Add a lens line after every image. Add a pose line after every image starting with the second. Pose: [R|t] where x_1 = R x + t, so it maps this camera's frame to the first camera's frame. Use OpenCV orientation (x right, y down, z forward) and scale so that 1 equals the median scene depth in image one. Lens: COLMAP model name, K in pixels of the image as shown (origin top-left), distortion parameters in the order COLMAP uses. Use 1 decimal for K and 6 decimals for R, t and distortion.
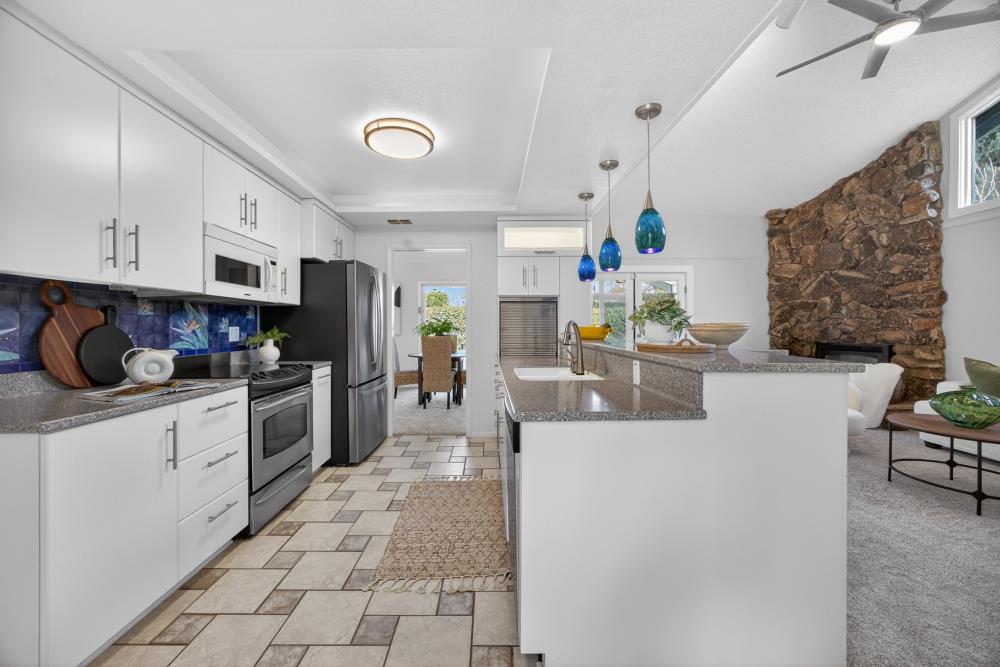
lens RADIAL K [[390.4, 0, 491.9], [0, 390.4, 325.2], [0, 0, 1]] dist [-0.014984, 0.006024]
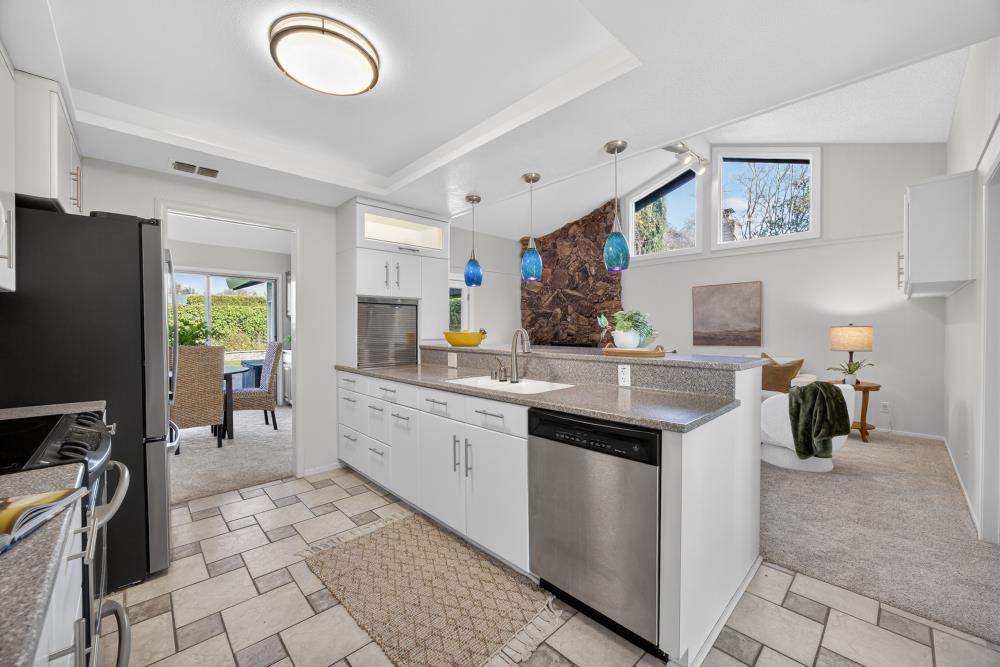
lens RADIAL K [[390.4, 0, 498.3], [0, 390.4, 333.6], [0, 0, 1]] dist [-0.014984, 0.006024]
pose [[0.729712, -0.008875, 0.683697, -0.302573], [-0.003177, 0.999861, 0.016370, -0.008627], [-0.683748, -0.014117, 0.729582, 0.190230]]
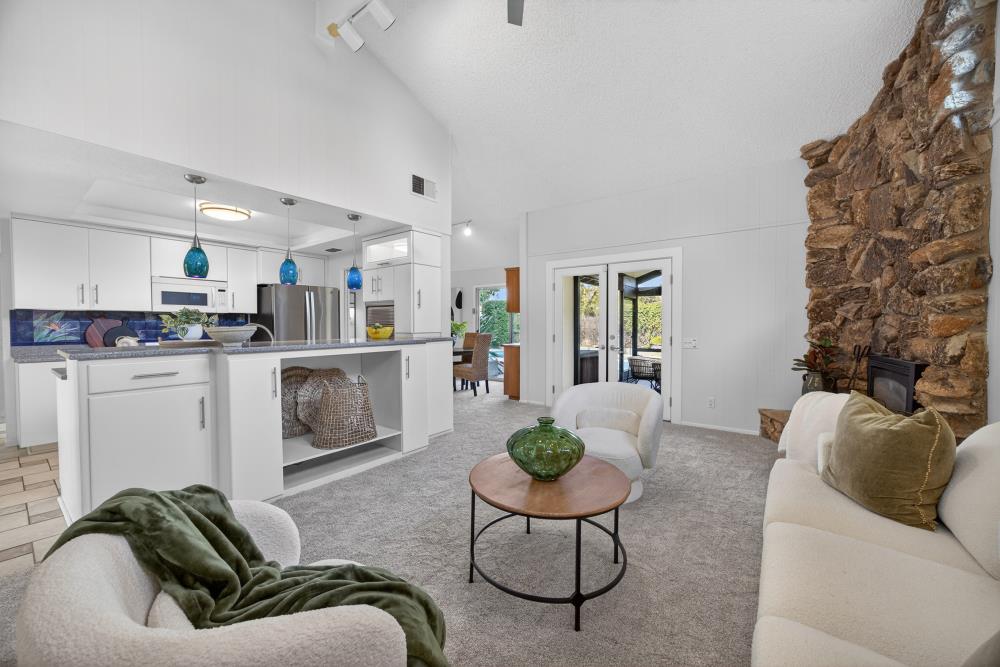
lens RADIAL K [[390.4, 0, 496.3], [0, 390.4, 329.2], [0, 0, 1]] dist [-0.014984, 0.006024]
pose [[0.789674, 0.009537, -0.613453, 1.026057], [0.002370, 0.999824, 0.018596, -0.009549], [0.613522, -0.016139, 0.789512, 0.253278]]
